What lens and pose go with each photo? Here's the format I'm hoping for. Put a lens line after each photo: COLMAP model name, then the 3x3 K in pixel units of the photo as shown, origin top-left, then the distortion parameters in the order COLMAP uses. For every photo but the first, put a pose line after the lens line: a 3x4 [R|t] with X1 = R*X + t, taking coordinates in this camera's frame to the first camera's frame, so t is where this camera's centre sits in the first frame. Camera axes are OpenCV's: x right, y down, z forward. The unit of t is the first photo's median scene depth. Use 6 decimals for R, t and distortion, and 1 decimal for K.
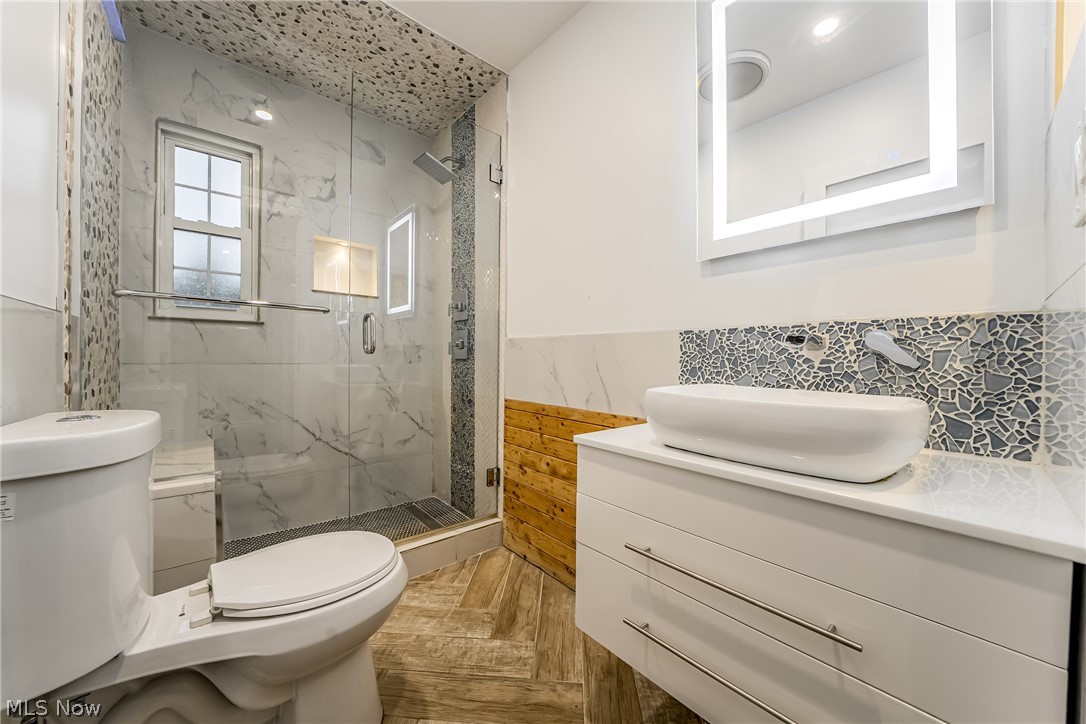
lens RADIAL K [[378.3, 0, 543.0], [0, 378.3, 362.0], [0, 0, 1]] dist [-0.020380, -0.000039]
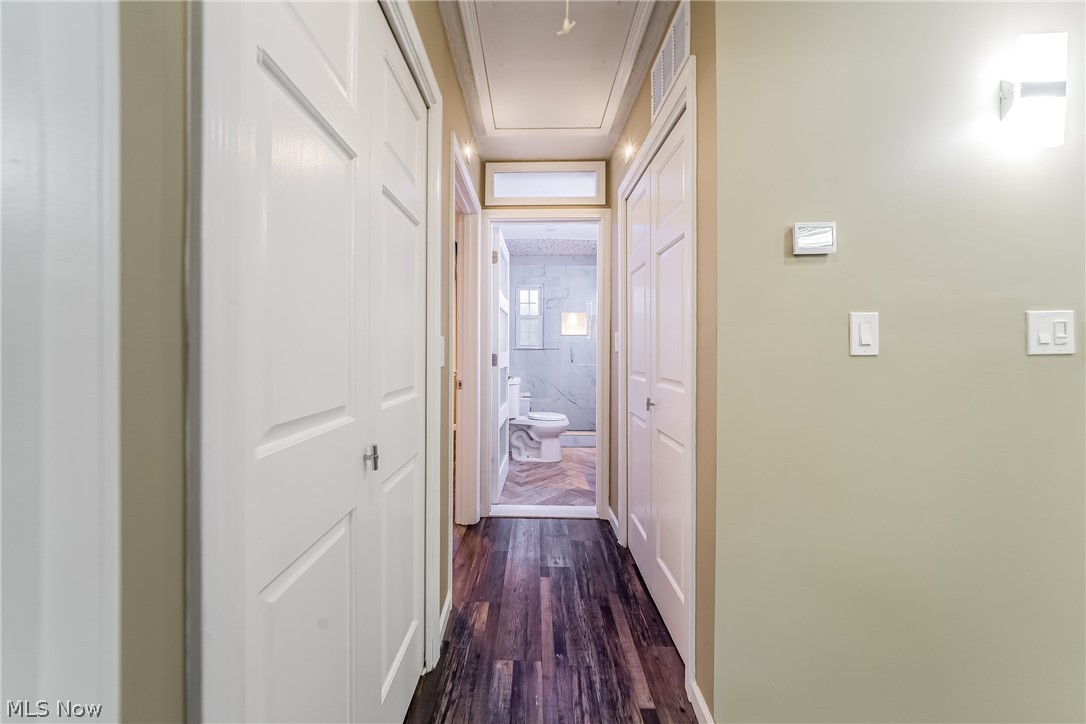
lens RADIAL K [[378.3, 0, 543.0], [0, 378.3, 362.0], [0, 0, 1]] dist [-0.020380, -0.000039]
pose [[0.766018, 0.017958, -0.642568, 1.022224], [-0.004257, 0.999730, 0.022865, -0.077994], [0.642805, -0.014779, 0.765887, -1.126505]]
